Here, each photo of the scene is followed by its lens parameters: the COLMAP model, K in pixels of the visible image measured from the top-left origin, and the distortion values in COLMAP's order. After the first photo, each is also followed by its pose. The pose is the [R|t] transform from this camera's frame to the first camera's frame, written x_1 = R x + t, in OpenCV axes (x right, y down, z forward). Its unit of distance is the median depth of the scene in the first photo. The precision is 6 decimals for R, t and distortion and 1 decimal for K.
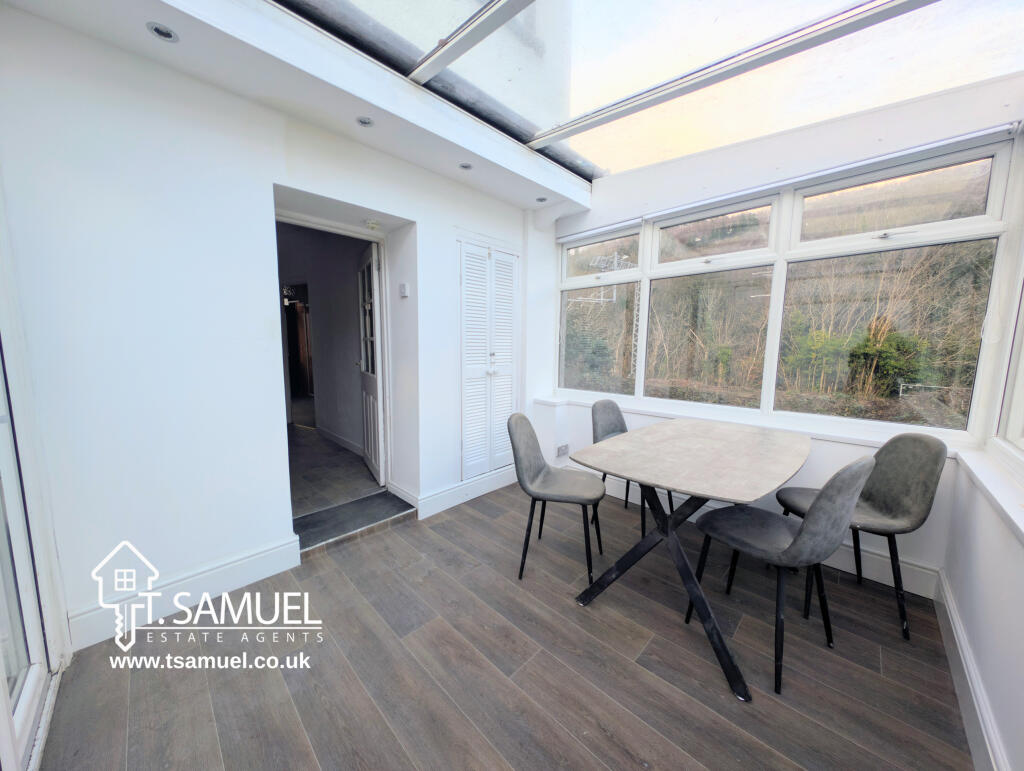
lens RADIAL K [[366.7, 0, 512.0], [0, 366.7, 385.7], [0, 0, 1]] dist [0.011673, -0.001296]
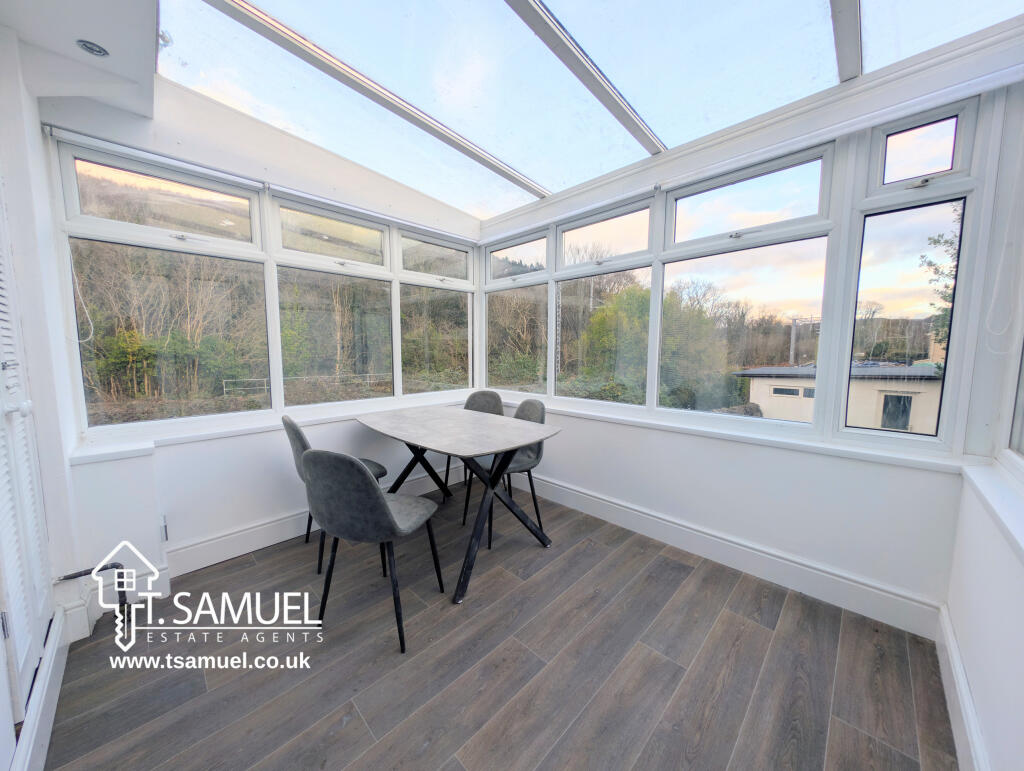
lens RADIAL K [[366.7, 0, 512.1], [0, 366.7, 385.8], [0, 0, 1]] dist [0.011673, -0.001296]
pose [[-0.009102, -0.107741, 0.994137, -0.631634], [0.112689, 0.987735, 0.108079, -0.068127], [-0.993589, 0.113012, 0.003151, 0.665485]]
